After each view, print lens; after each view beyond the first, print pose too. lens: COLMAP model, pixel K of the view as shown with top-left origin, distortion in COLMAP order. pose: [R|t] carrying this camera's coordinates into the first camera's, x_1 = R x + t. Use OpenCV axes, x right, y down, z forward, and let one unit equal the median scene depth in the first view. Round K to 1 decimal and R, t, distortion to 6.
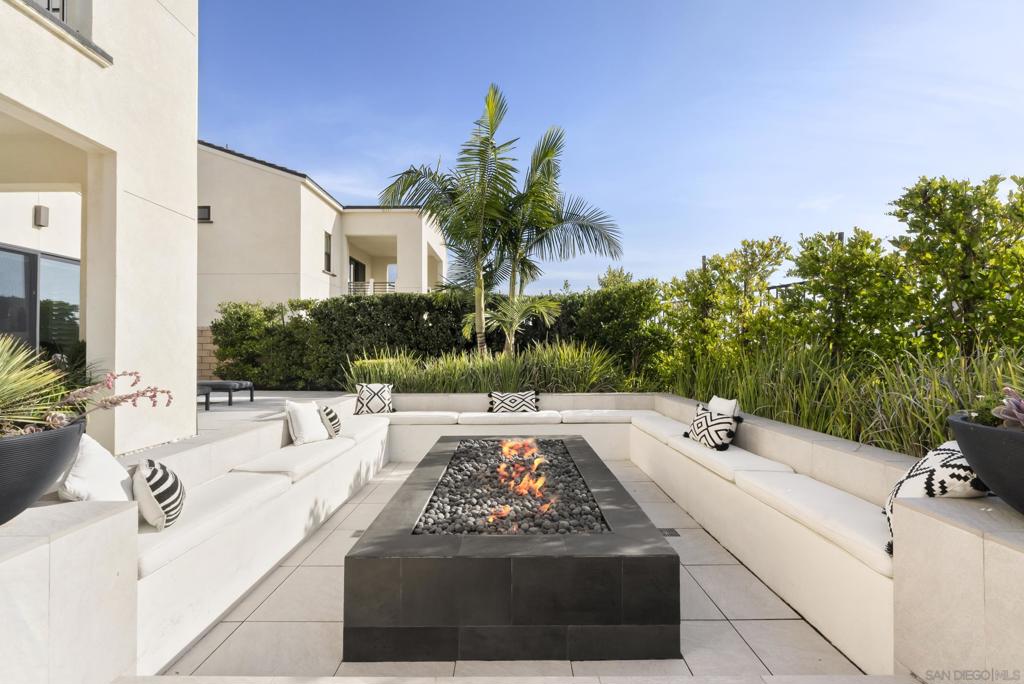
lens RADIAL K [[466.2, 0, 513.0], [0, 466.2, 347.9], [0, 0, 1]] dist [-0.000790, 0.000133]
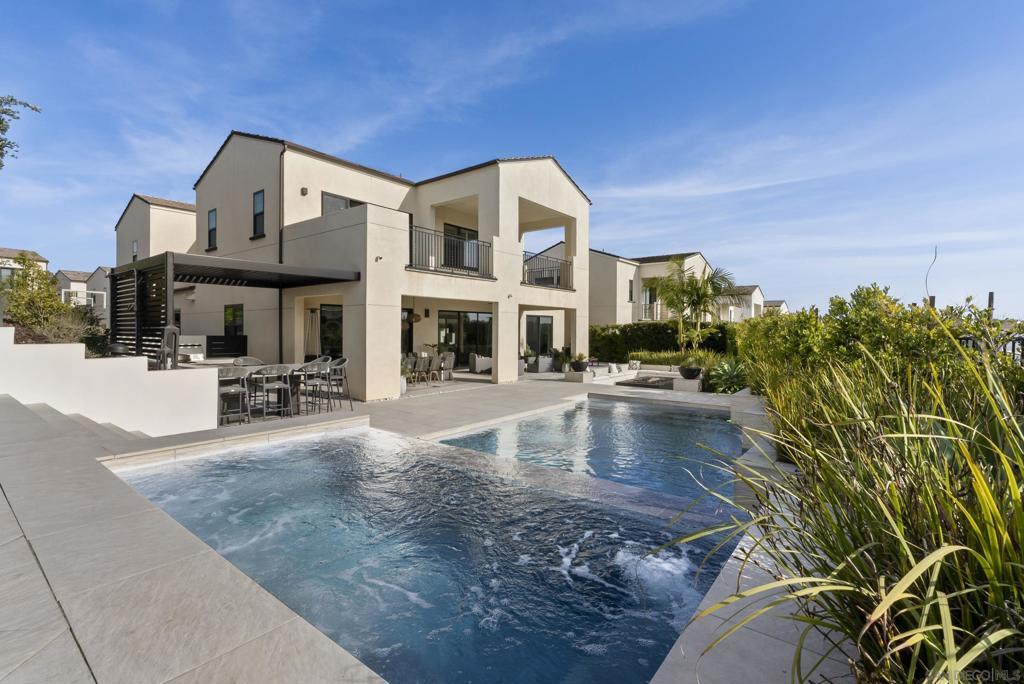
lens RADIAL K [[466.2, 0, 508.7], [0, 466.2, 337.7], [0, 0, 1]] dist [-0.000790, 0.000133]
pose [[0.782729, 0.005531, -0.622338, 0.862862], [0.007083, 0.999817, 0.017794, -0.122335], [0.622323, -0.018336, 0.782546, -1.733657]]
